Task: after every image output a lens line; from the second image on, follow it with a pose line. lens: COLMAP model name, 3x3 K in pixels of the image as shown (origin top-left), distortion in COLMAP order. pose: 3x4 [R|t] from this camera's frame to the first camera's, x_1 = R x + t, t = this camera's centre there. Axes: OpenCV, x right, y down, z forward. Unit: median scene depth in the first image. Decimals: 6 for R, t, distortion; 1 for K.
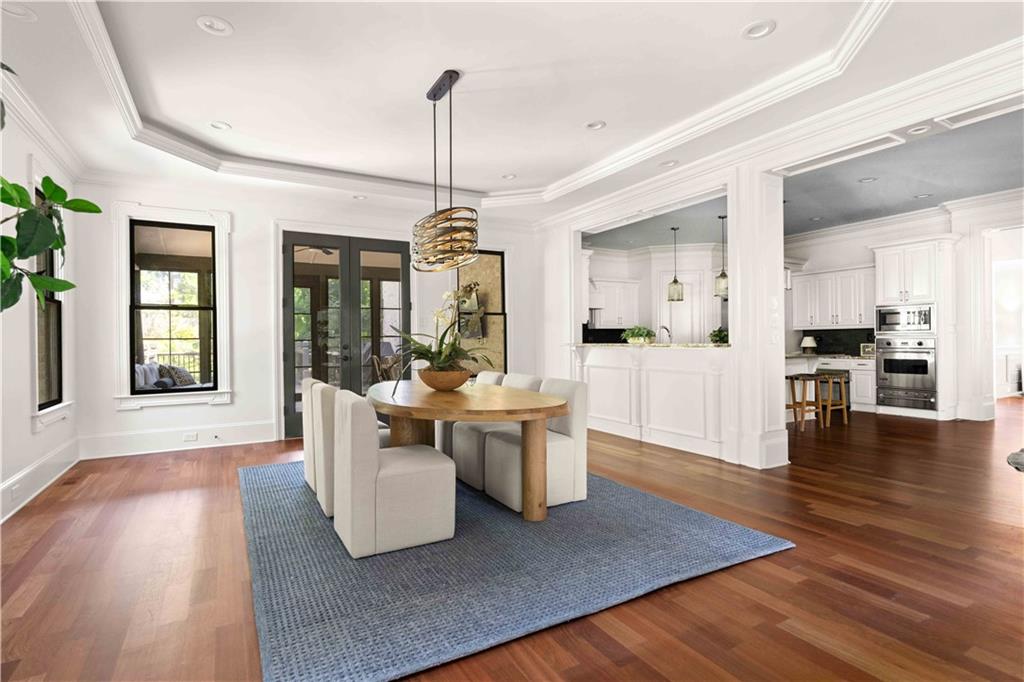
lens RADIAL K [[503.0, 0, 512.0], [0, 503.0, 341.0], [0, 0, 1]] dist [0.000290, 0.000272]
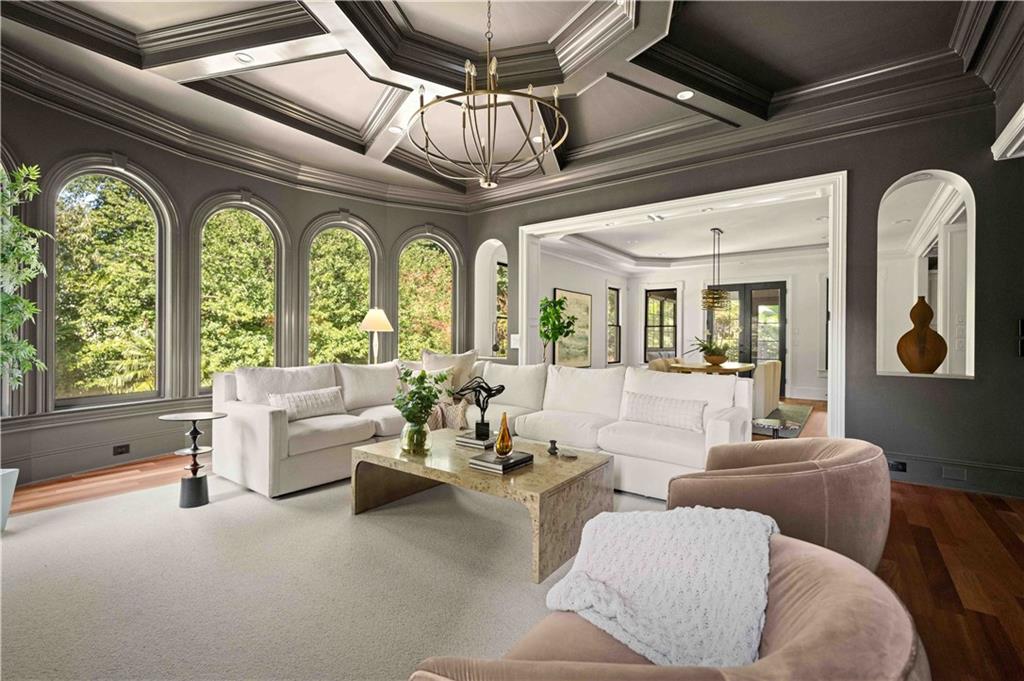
lens RADIAL K [[448.9, 0, 512.0], [0, 448.9, 340.5], [0, 0, 1]] dist [-0.000139, -0.000026]
pose [[0.391845, 0.015158, -0.919906, 0.968266], [-0.010315, 0.999874, 0.012082, -0.019478], [0.919973, 0.004755, 0.391952, -0.441695]]
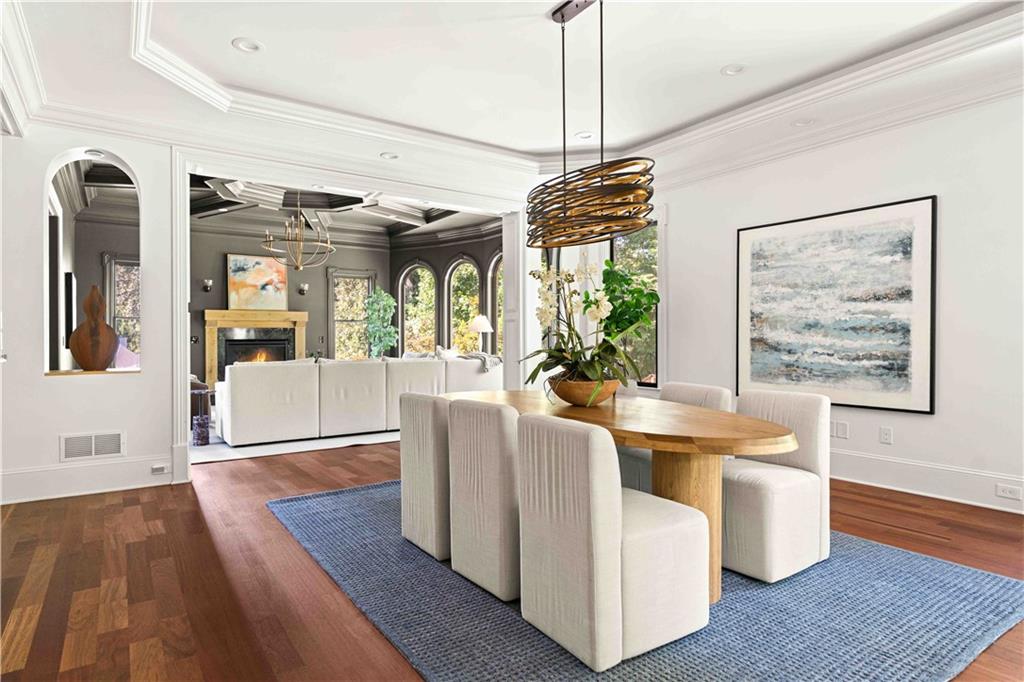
lens RADIAL K [[574.8, 0, 512.0], [0, 574.8, 341.0], [0, 0, 1]] dist [-0.000915, -0.000207]
pose [[-0.995849, 0.014358, -0.089885, 0.035286], [0.014241, 0.999897, 0.001950, -0.001290], [0.089904, 0.000662, -0.995950, 1.304985]]
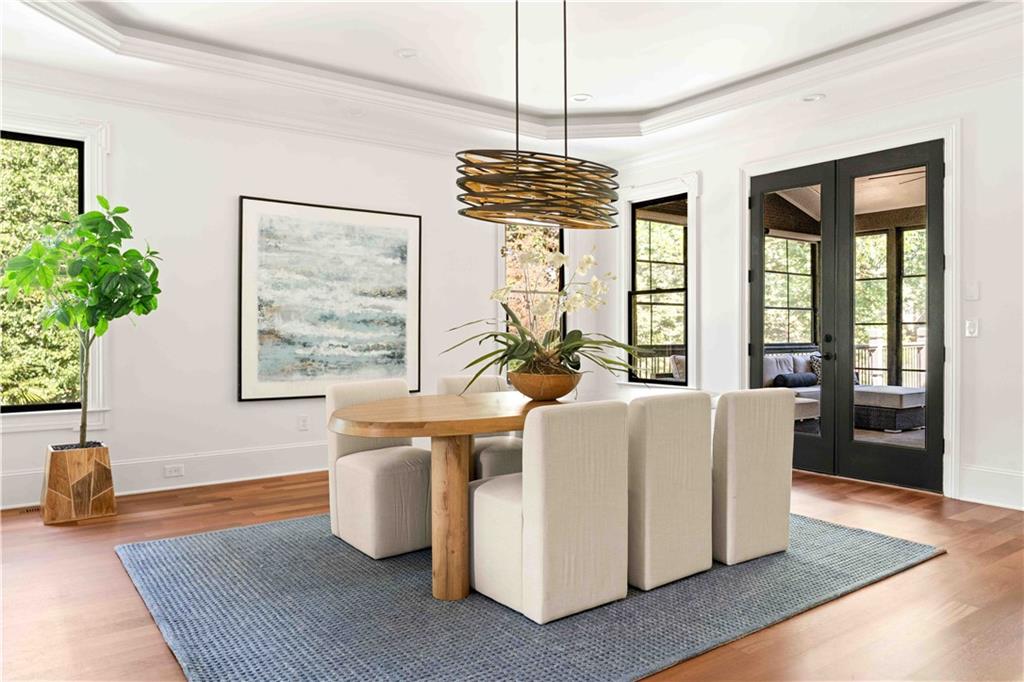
lens RADIAL K [[716.9, 0, 512.0], [0, 716.9, 341.0], [0, 0, 1]] dist [-0.000056, -0.000225]
pose [[0.119217, 0.025499, -0.992541, 0.613063], [0.001365, 0.999665, 0.025846, -0.008900], [0.992867, -0.004436, 0.119142, 0.591503]]
